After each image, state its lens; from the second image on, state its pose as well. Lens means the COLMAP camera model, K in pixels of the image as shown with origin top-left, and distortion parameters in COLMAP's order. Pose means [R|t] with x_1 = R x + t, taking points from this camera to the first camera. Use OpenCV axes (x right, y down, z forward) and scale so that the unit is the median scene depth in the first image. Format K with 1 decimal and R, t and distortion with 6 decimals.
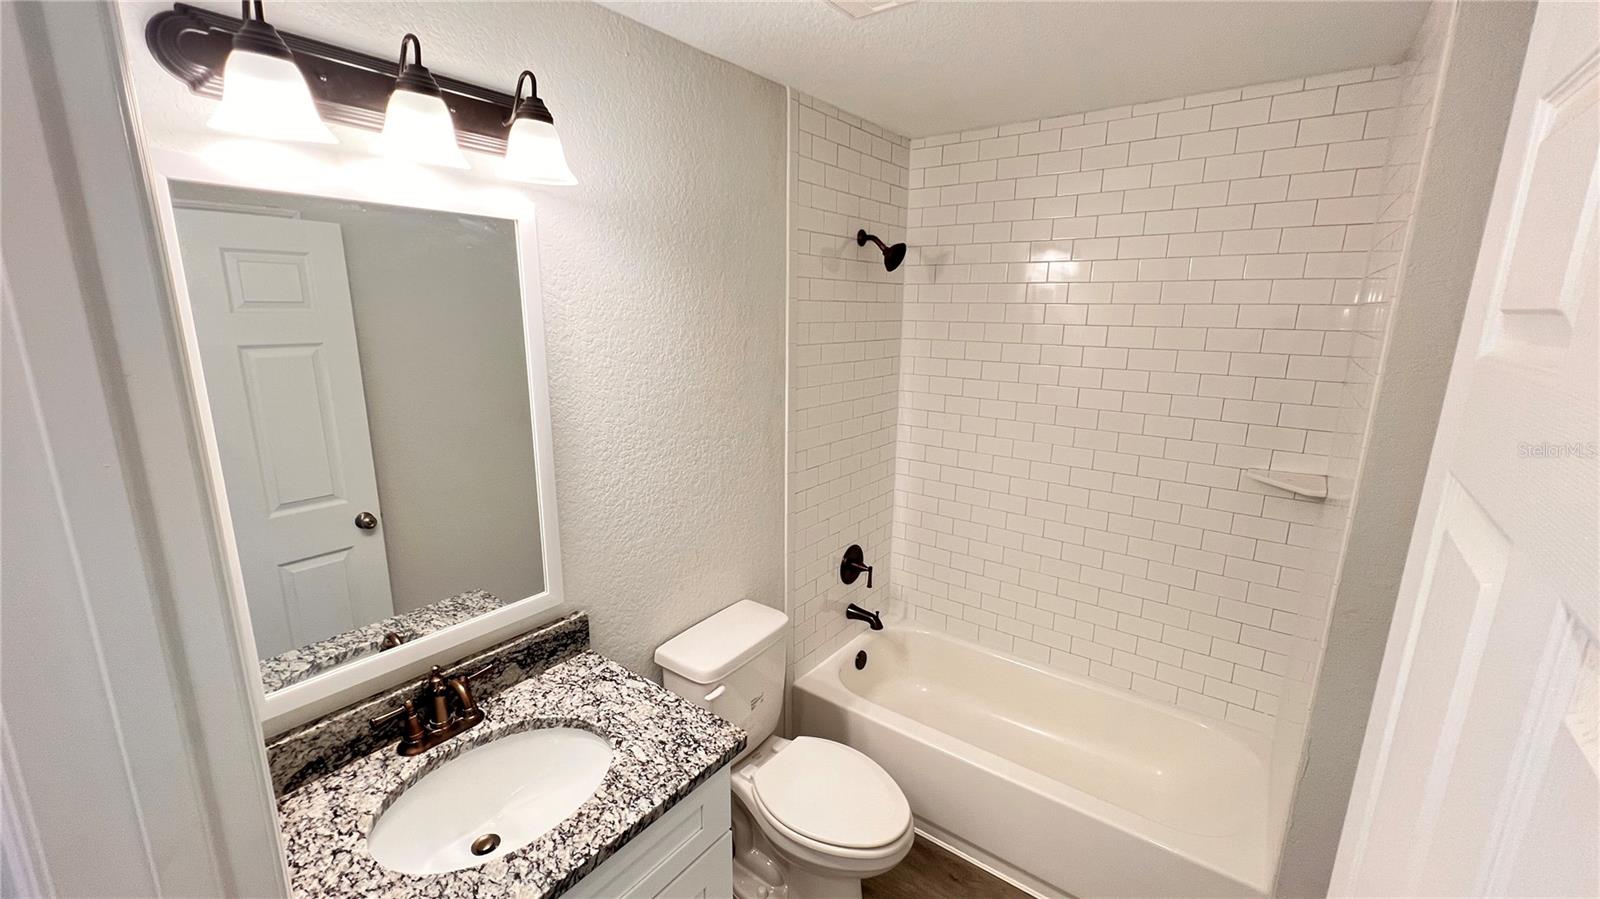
lens RADIAL K [[640.3, 0, 798.9], [0, 640.3, 449.8], [0, 0, 1]] dist [-0.000184, 0.000548]
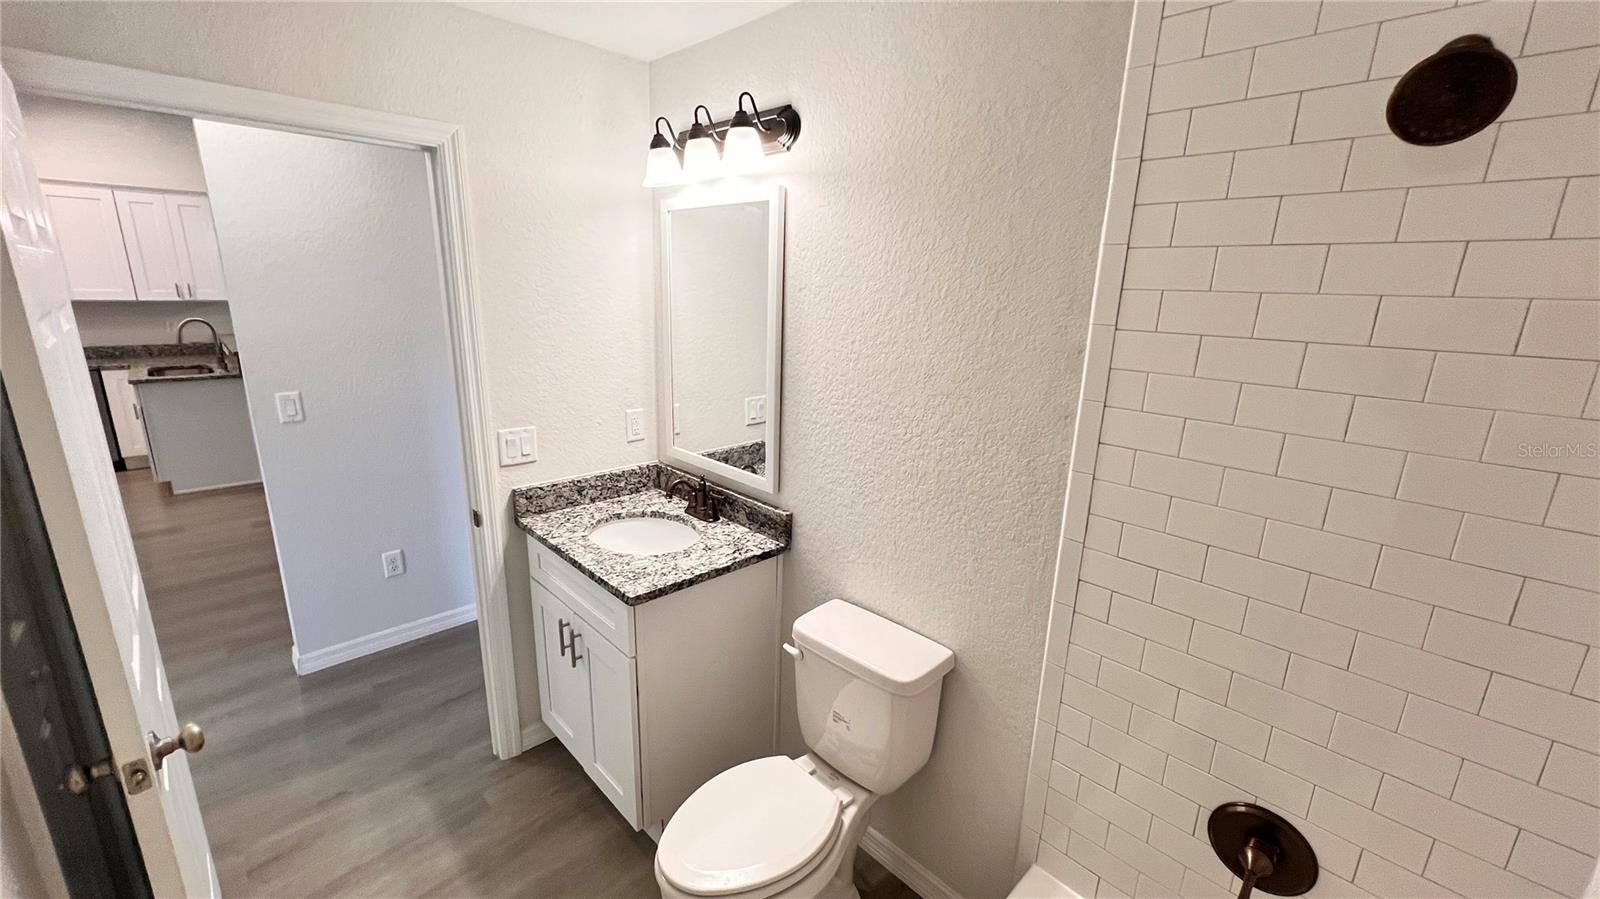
lens RADIAL K [[640.3, 0, 798.9], [0, 640.3, 449.8], [0, 0, 1]] dist [-0.000184, 0.000548]
pose [[-0.158048, 0.233688, -0.959380, 0.859246], [-0.240883, 0.933113, 0.266973, -0.208370], [0.957599, 0.273293, -0.091185, 1.149764]]
